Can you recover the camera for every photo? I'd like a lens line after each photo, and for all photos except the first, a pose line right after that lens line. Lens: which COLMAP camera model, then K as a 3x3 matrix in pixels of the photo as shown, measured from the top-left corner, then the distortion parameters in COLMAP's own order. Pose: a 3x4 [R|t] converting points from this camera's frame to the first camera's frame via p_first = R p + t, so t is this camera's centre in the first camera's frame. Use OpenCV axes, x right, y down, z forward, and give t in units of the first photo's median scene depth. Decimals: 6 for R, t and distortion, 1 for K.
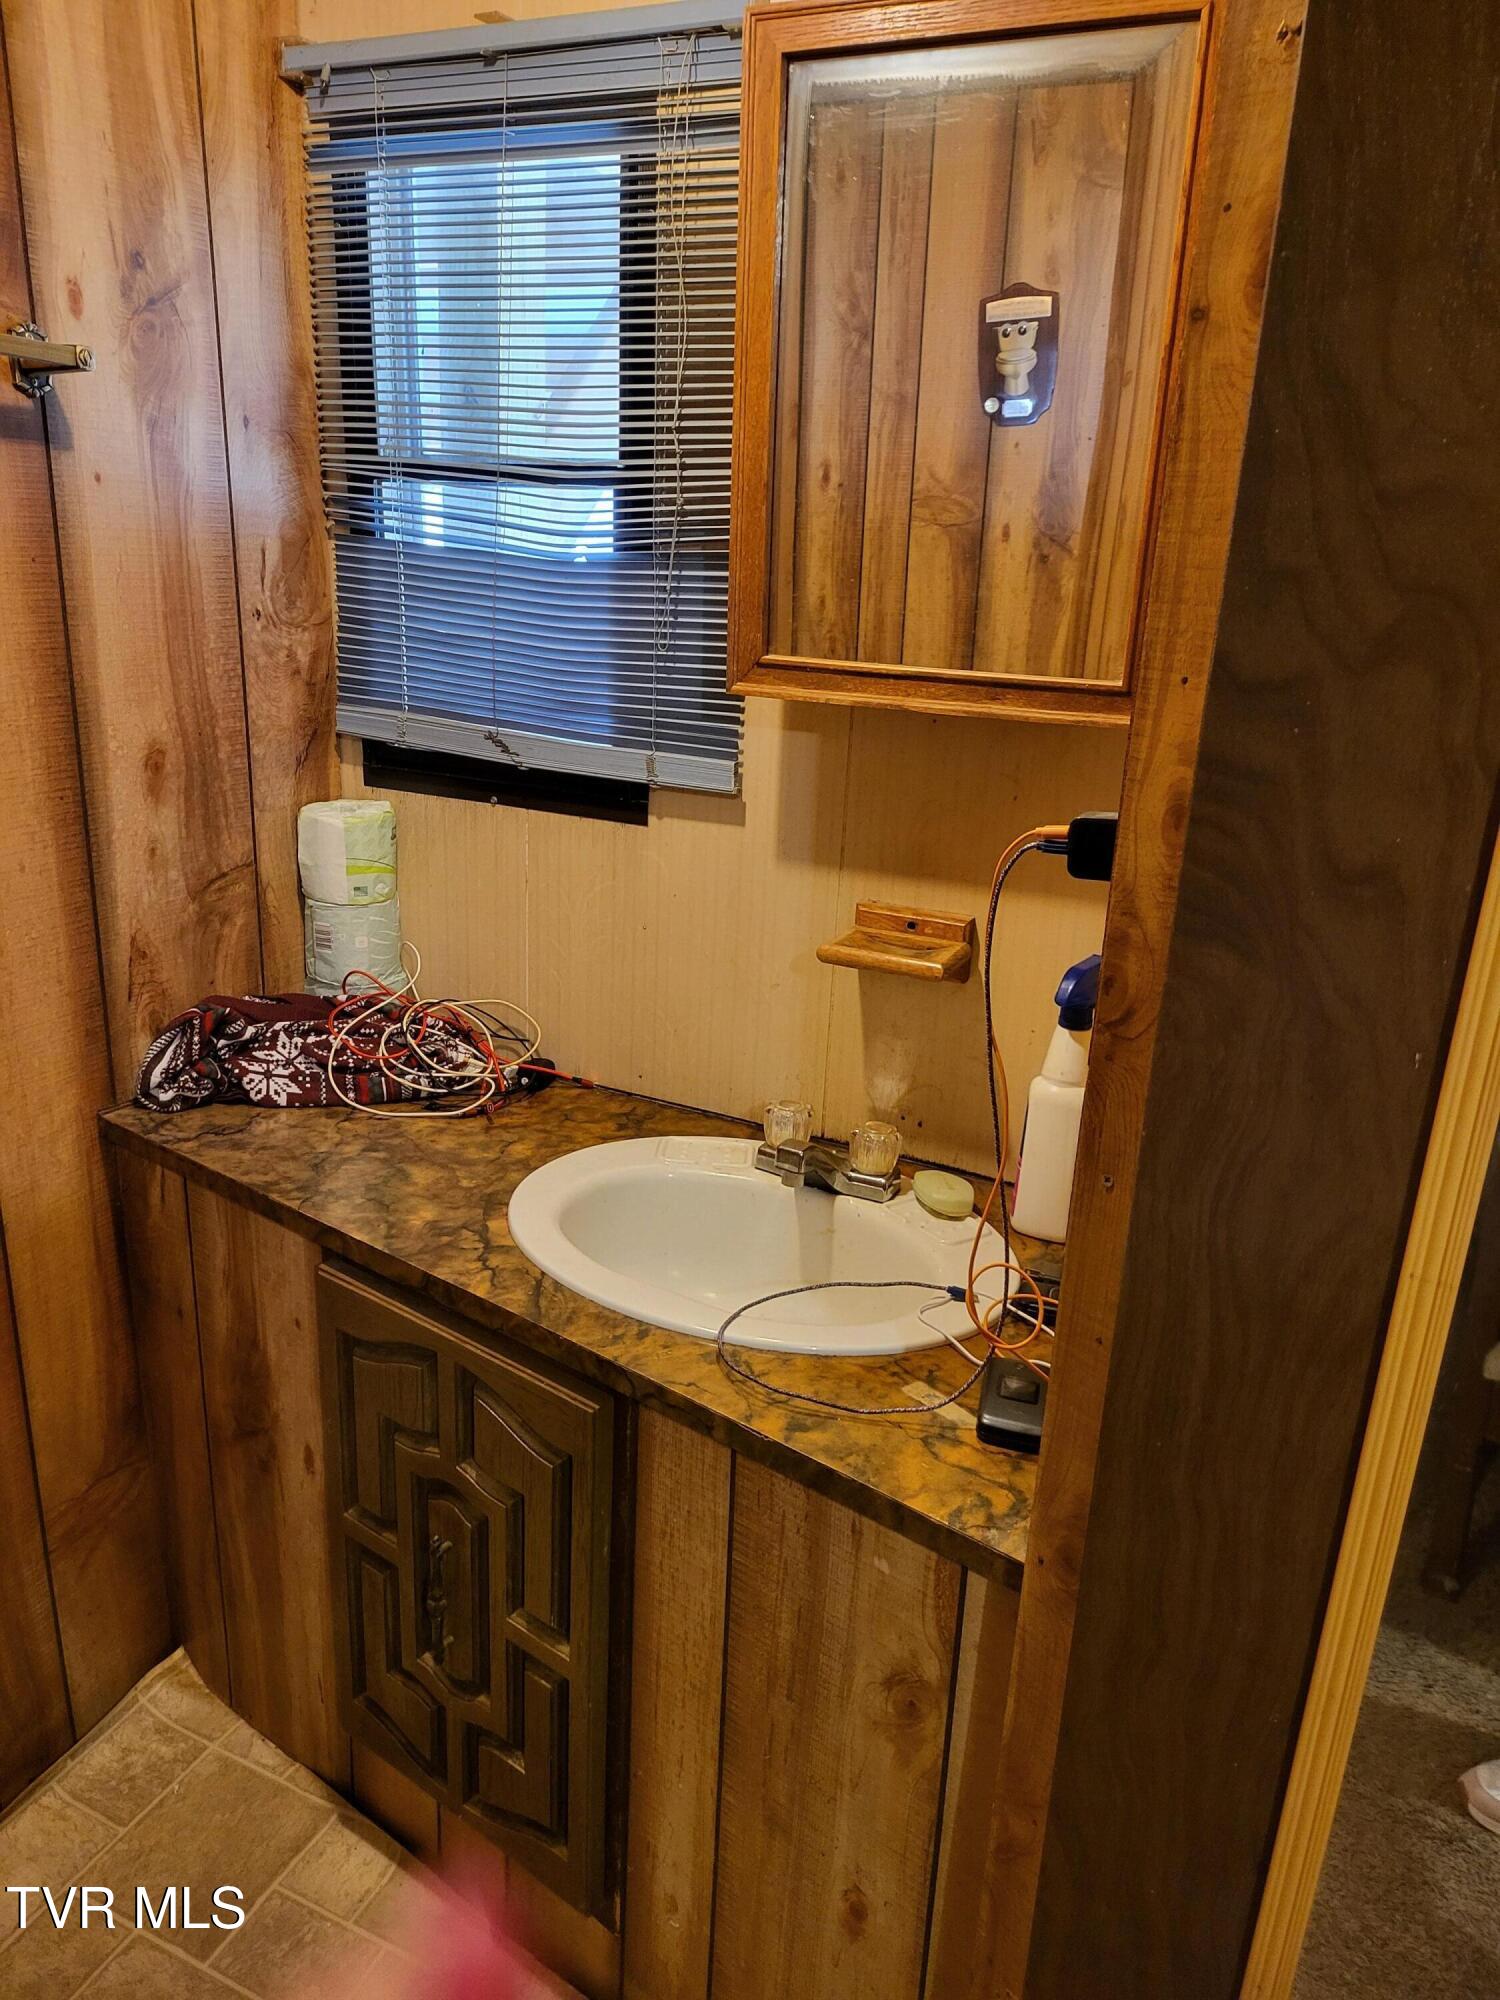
lens RADIAL K [[1390.1, 0, 825.8], [0, 1390.1, 1005.7], [0, 0, 1]] dist [0.053930, -0.042542]
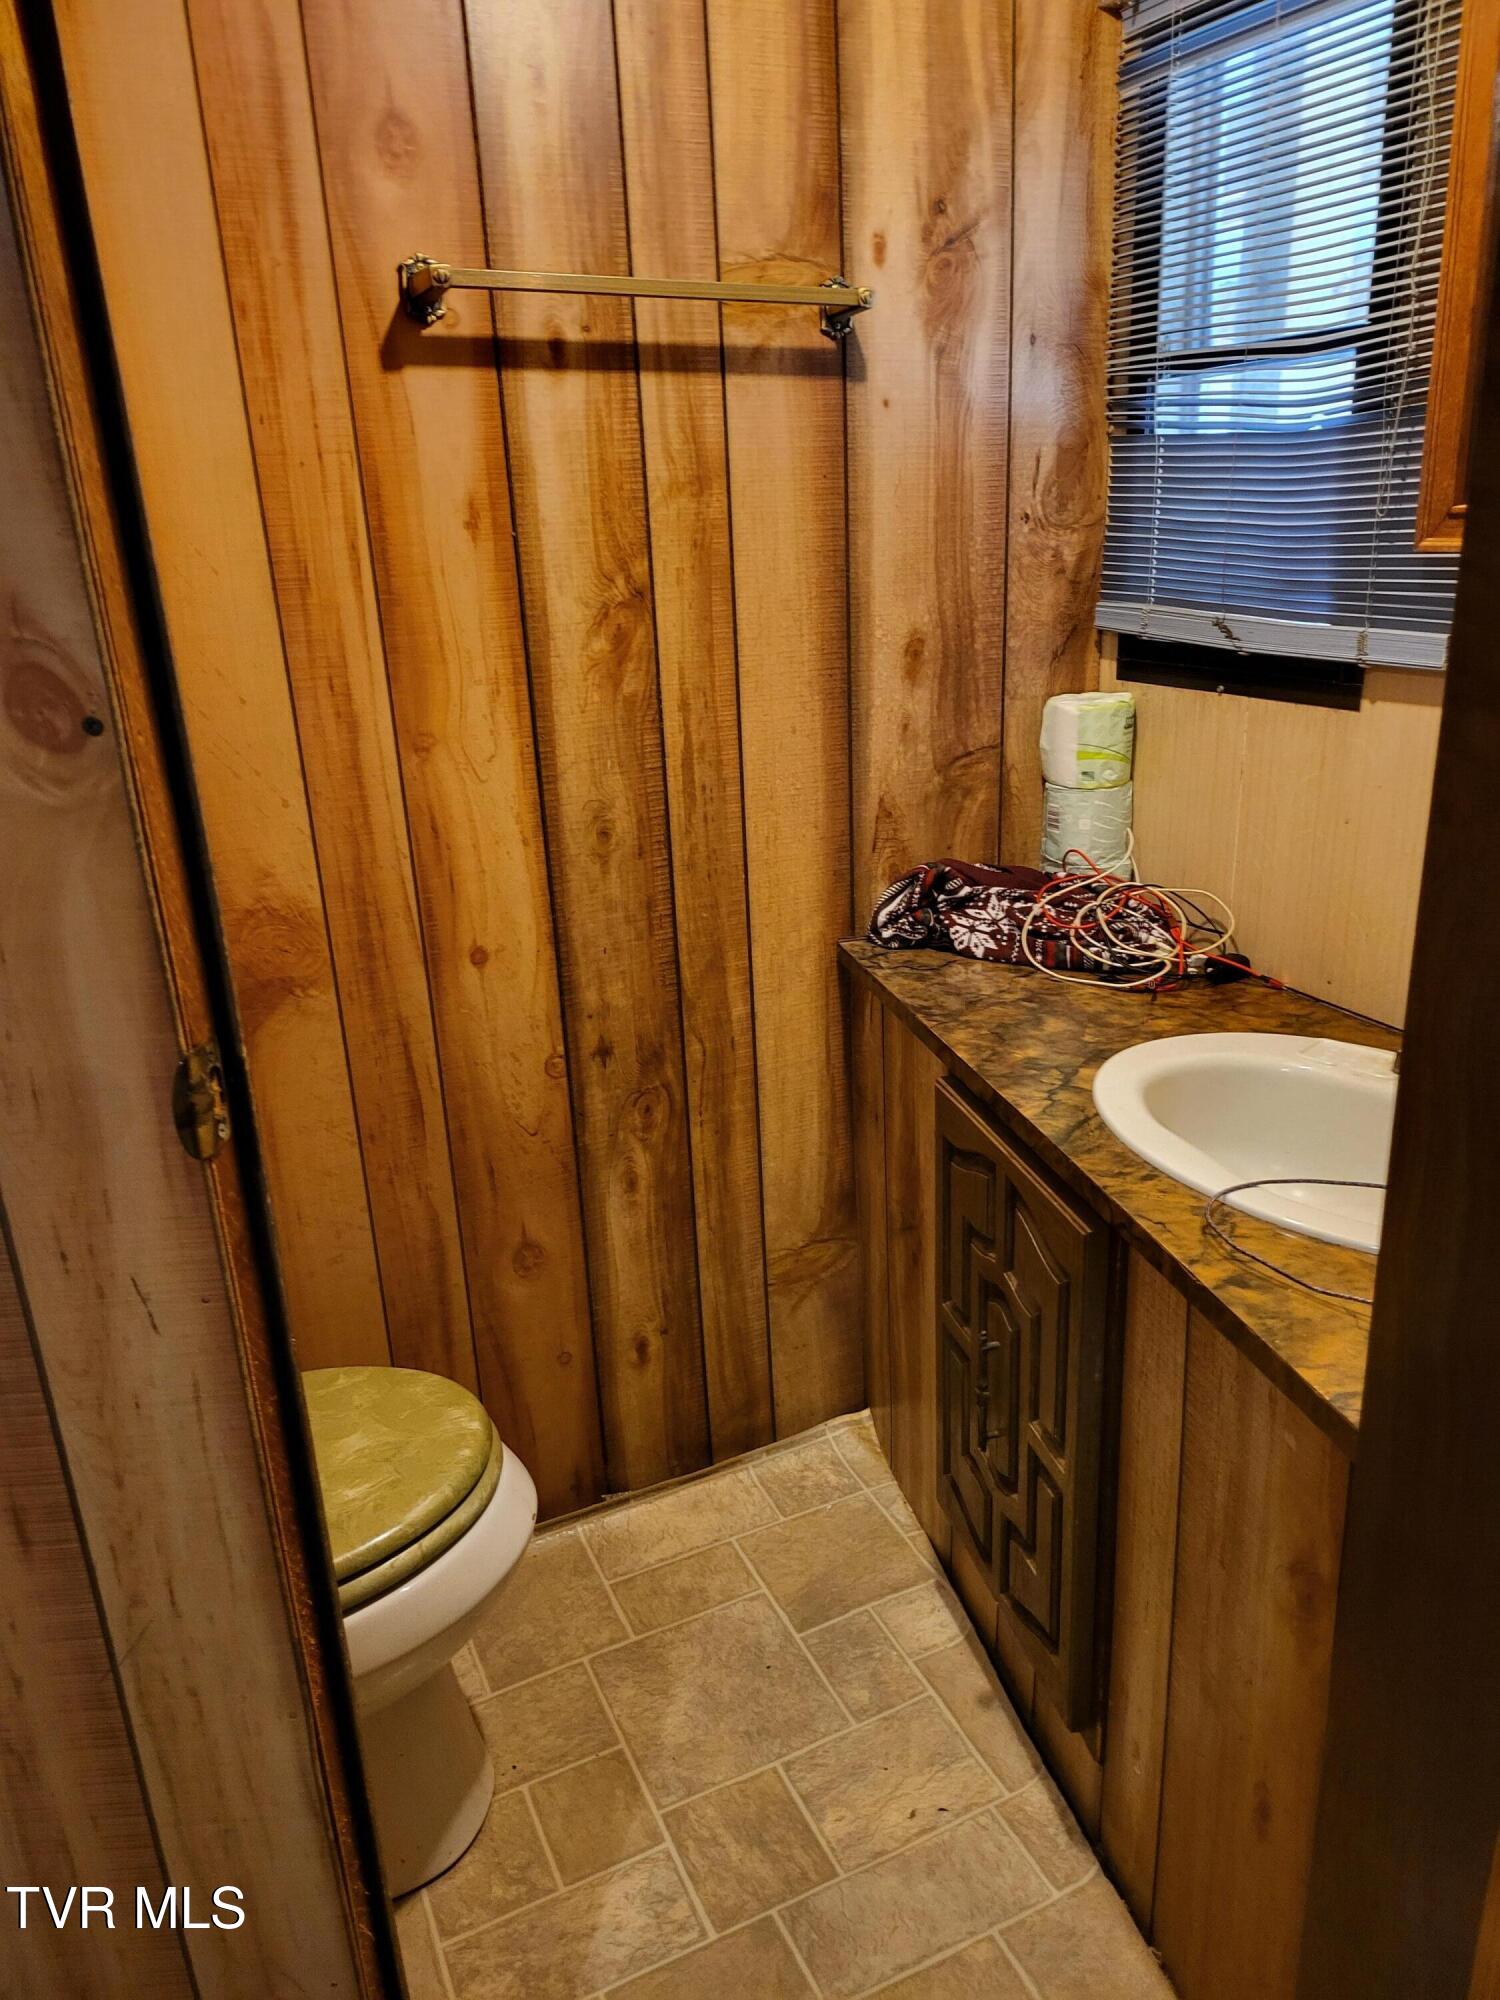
lens RADIAL K [[1430.8, 0, 818.6], [0, 1430.8, 1001.1], [0, 0, 1]] dist [0.085012, -0.094071]
pose [[0.776775, 0.131348, -0.615929, 0.231243], [-0.122236, 0.990855, 0.057144, 0.057086], [0.617802, 0.030900, 0.785726, 0.015350]]
